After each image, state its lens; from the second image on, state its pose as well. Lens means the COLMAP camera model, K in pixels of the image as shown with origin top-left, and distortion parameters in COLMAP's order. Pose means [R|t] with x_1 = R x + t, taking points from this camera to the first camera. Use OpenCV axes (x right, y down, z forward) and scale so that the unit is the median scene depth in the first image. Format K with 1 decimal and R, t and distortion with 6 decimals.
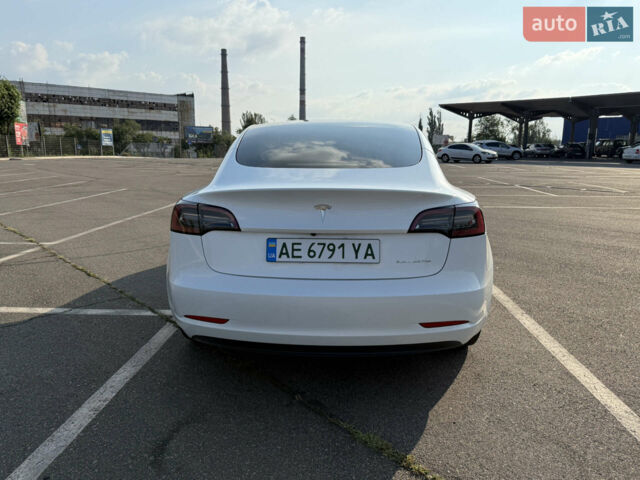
lens RADIAL K [[482.8, 0, 316.3], [0, 482.8, 239.8], [0, 0, 1]] dist [0.084882, -0.131209]
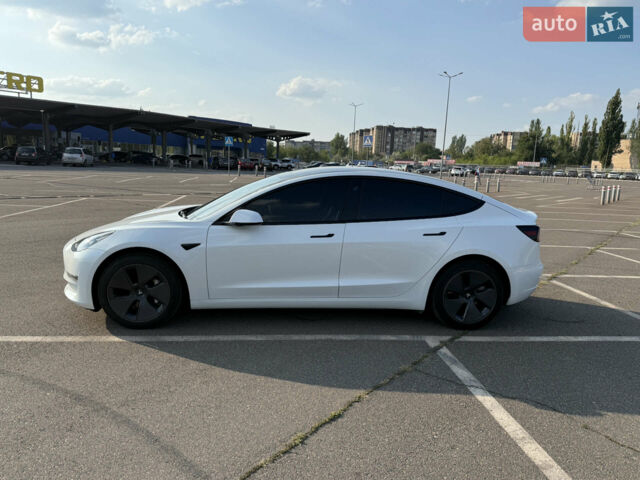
lens RADIAL K [[482.8, 0, 316.3], [0, 482.8, 239.8], [0, 0, 1]] dist [0.084882, -0.131209]
pose [[-0.176744, -0.172464, 0.969029, -1.971030], [0.138497, 0.970375, 0.197965, -0.517958], [-0.974464, 0.169197, -0.147623, 2.108870]]
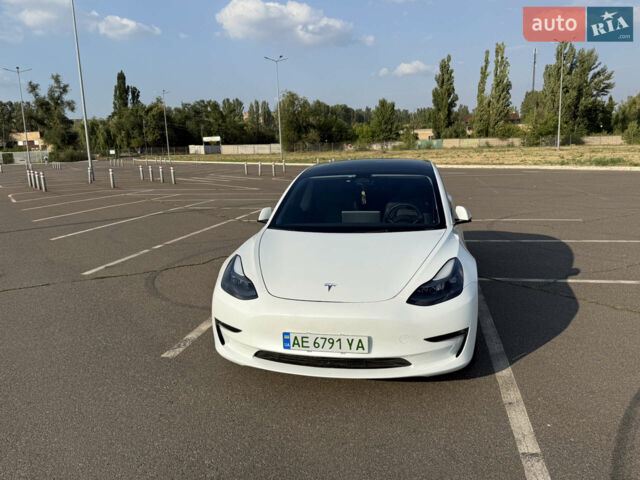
lens RADIAL K [[482.8, 0, 316.3], [0, 482.8, 239.8], [0, 0, 1]] dist [0.084882, -0.131209]
pose [[-0.987298, 0.005062, 0.158800, -0.029537], [0.060281, 0.936693, 0.344923, -0.824496], [-0.147001, 0.350114, -0.925100, 3.778529]]
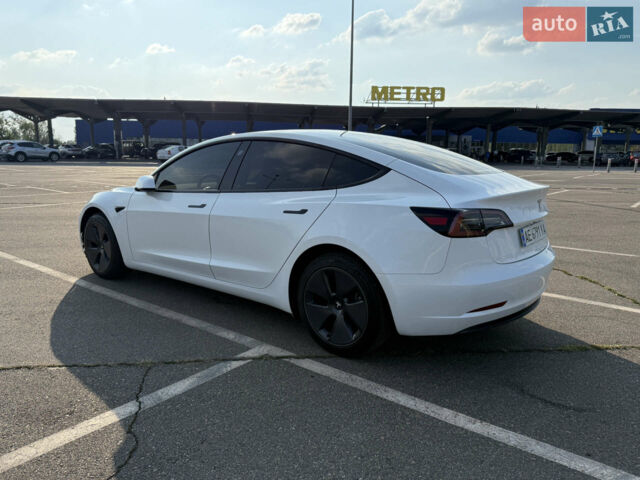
lens RADIAL K [[482.8, 0, 316.3], [0, 482.8, 239.8], [0, 0, 1]] dist [0.084882, -0.131209]
pose [[0.582426, -0.146281, 0.799614, -1.333301], [0.146513, 0.986456, 0.073745, -0.137376], [-0.799571, 0.074203, 0.595970, 0.603536]]
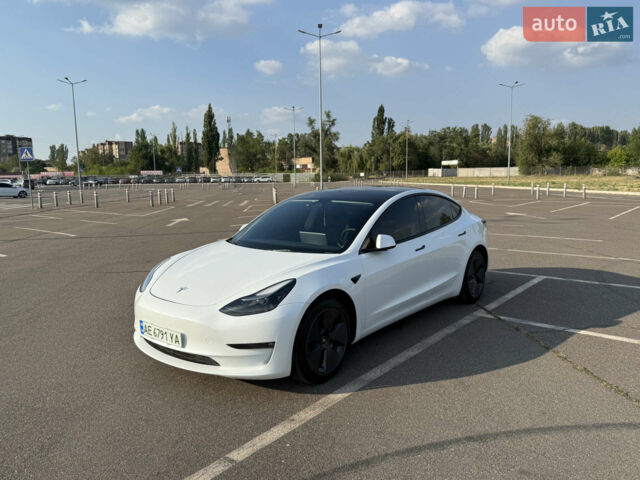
lens RADIAL K [[448.5, 0, 339.0], [0, 448.5, 239.7], [0, 0, 1]] dist [0.161954, -0.295157]
pose [[-0.816084, -0.064275, 0.574348, -1.085342], [0.115040, 0.955843, 0.270426, -0.762355], [-0.566368, 0.286763, -0.772654, 3.448120]]
